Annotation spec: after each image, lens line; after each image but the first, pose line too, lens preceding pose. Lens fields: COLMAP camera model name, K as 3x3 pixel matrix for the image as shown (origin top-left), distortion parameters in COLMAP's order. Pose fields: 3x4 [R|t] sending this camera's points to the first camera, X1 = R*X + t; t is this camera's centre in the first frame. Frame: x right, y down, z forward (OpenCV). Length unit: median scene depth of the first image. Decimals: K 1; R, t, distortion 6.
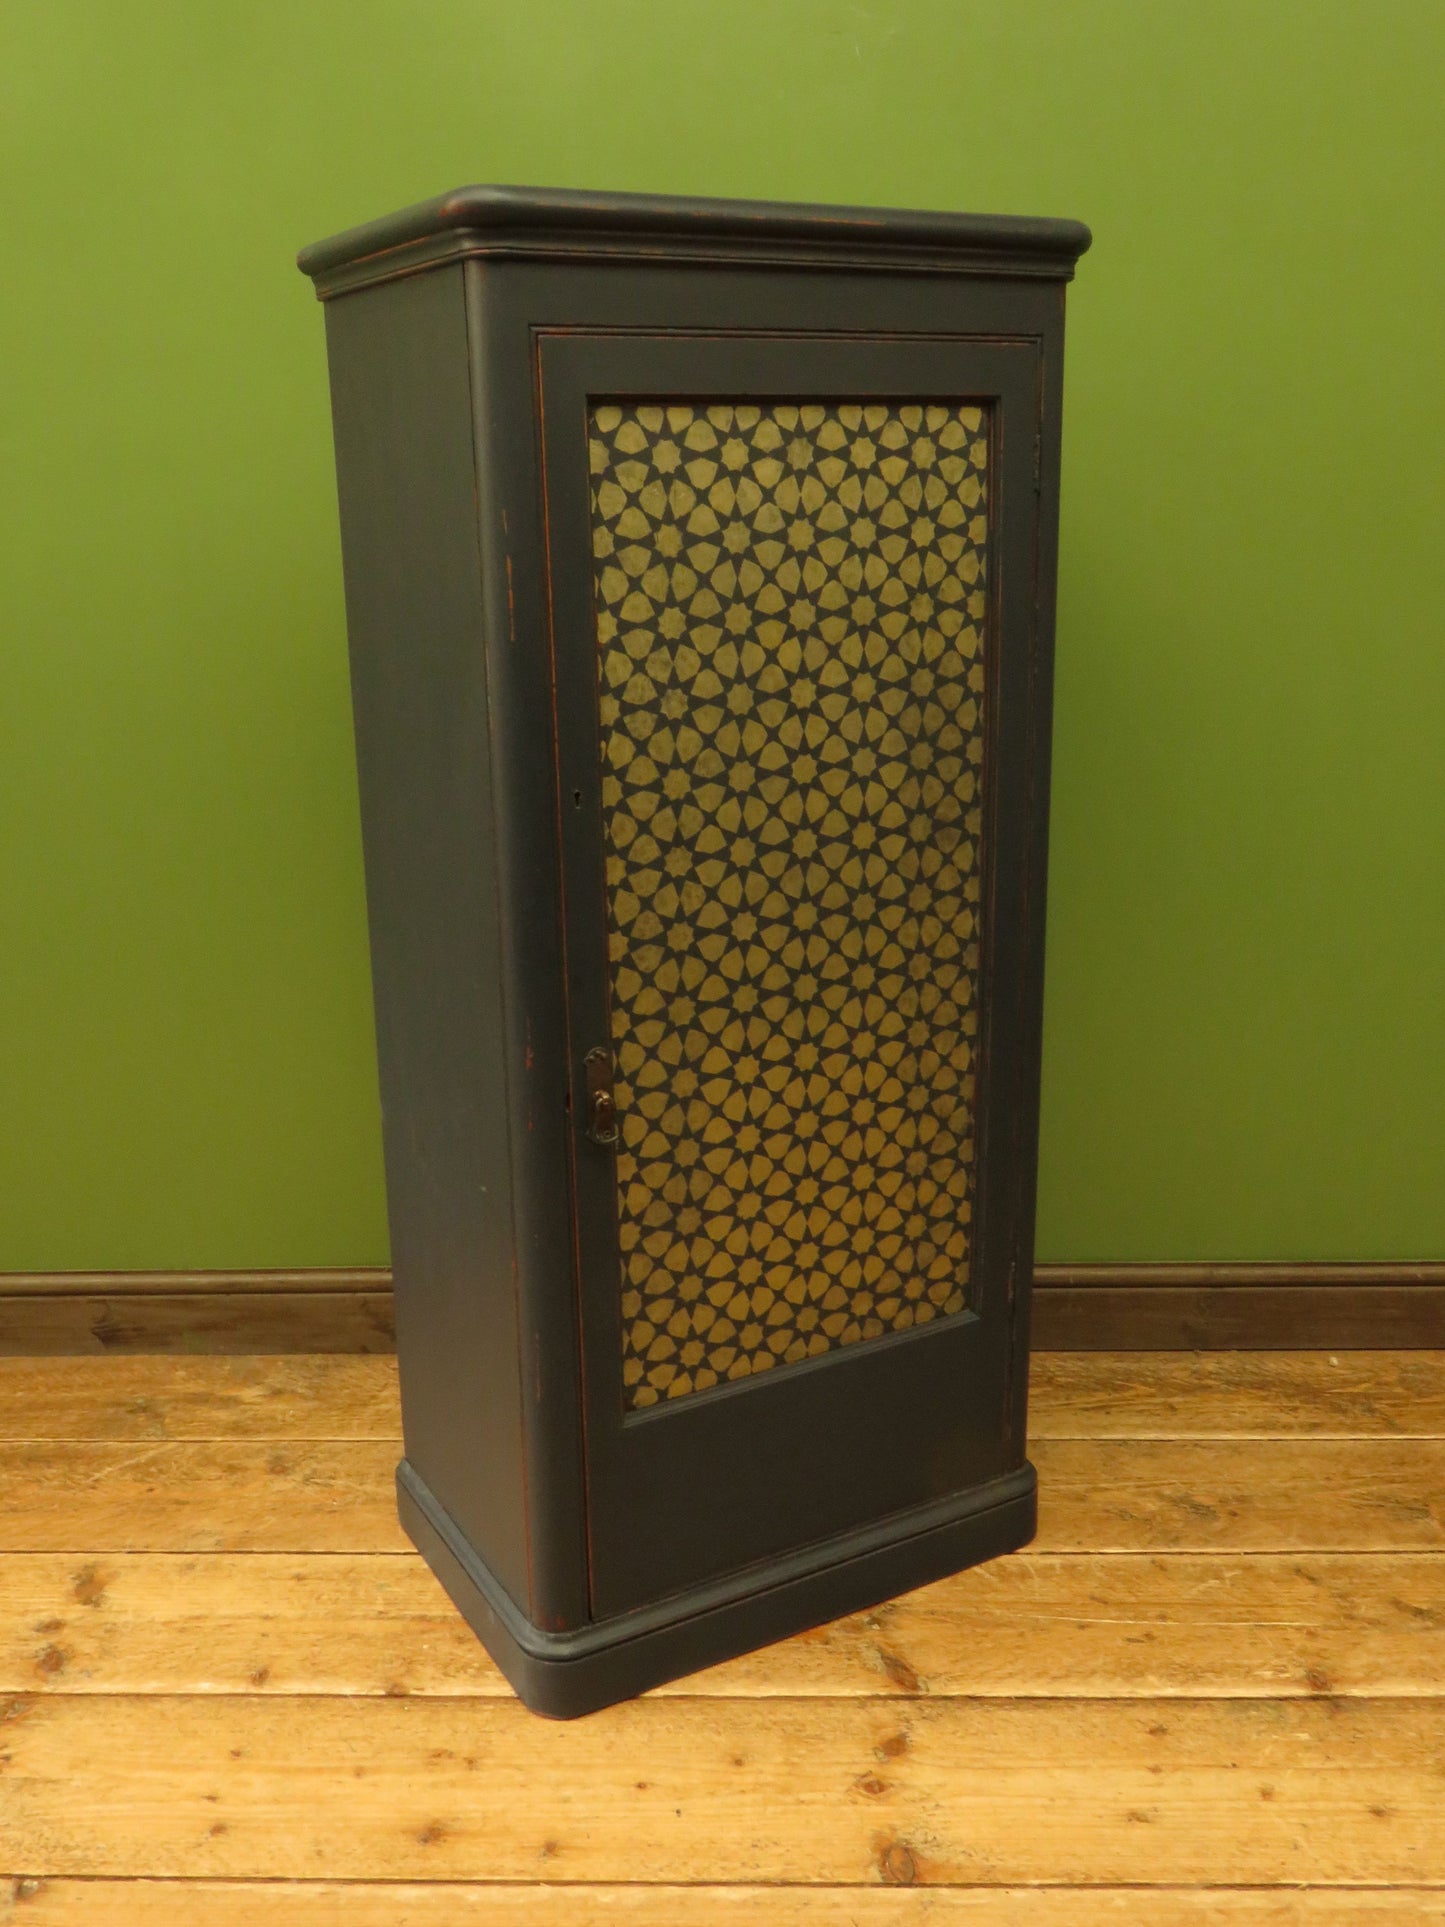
lens RADIAL K [[1760.6, 0, 717.5], [0, 1760.6, 956.2], [0, 0, 1]] dist [-0.033566, -0.000609]
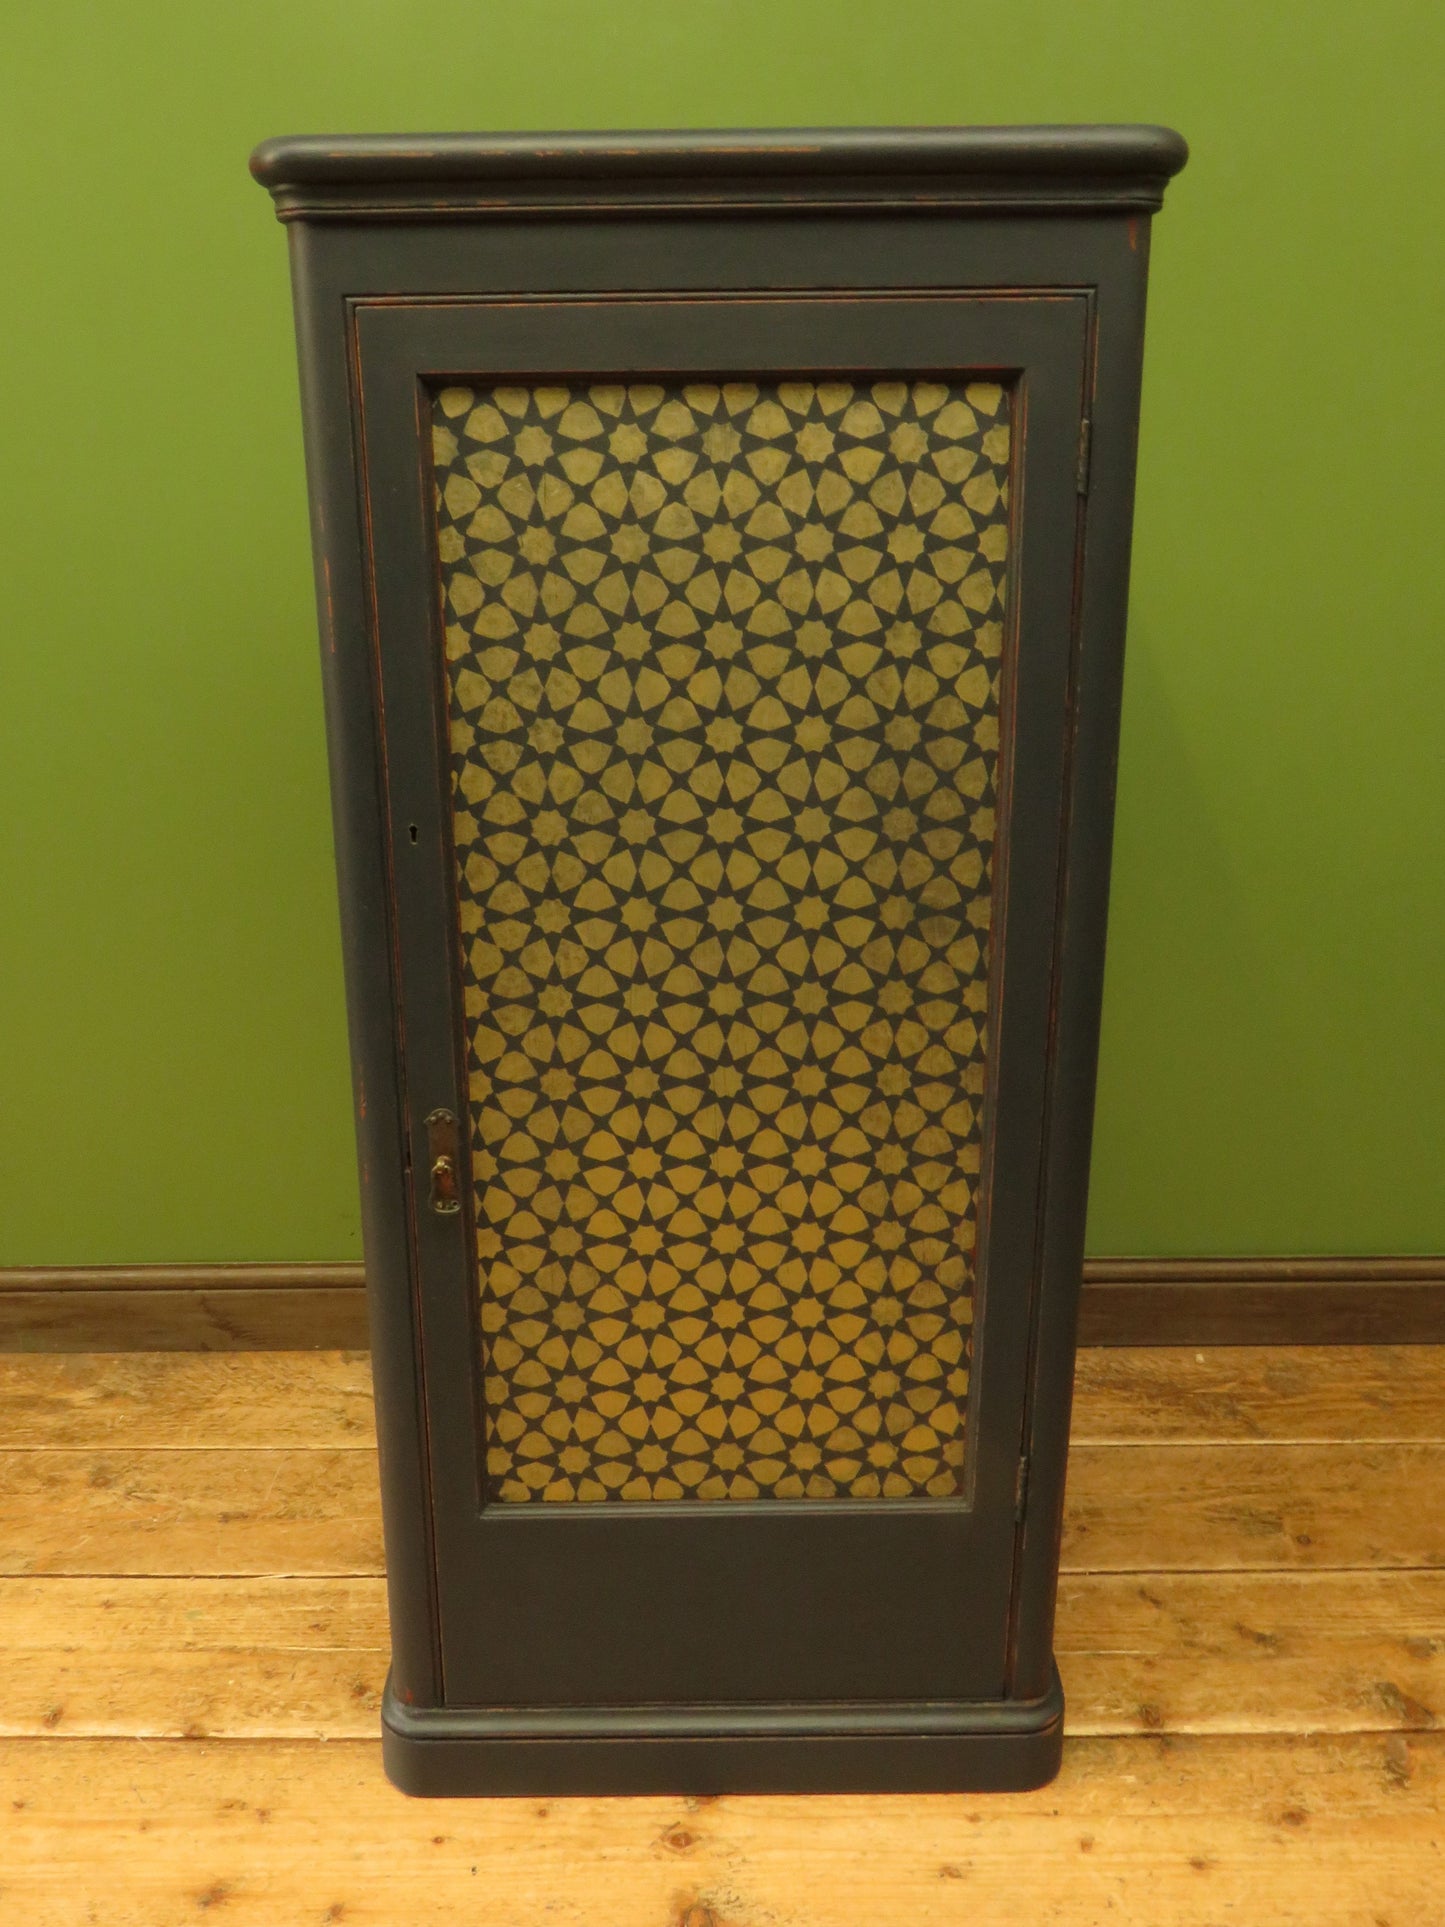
lens RADIAL K [[1760.6, 0, 717.5], [0, 1760.6, 956.2], [0, 0, 1]] dist [-0.033566, -0.000609]
pose [[0.874022, 0.162145, -0.458032, 0.443030], [-0.137617, 0.986685, 0.086688, -0.119234], [0.465990, -0.012734, 0.884699, 0.271826]]
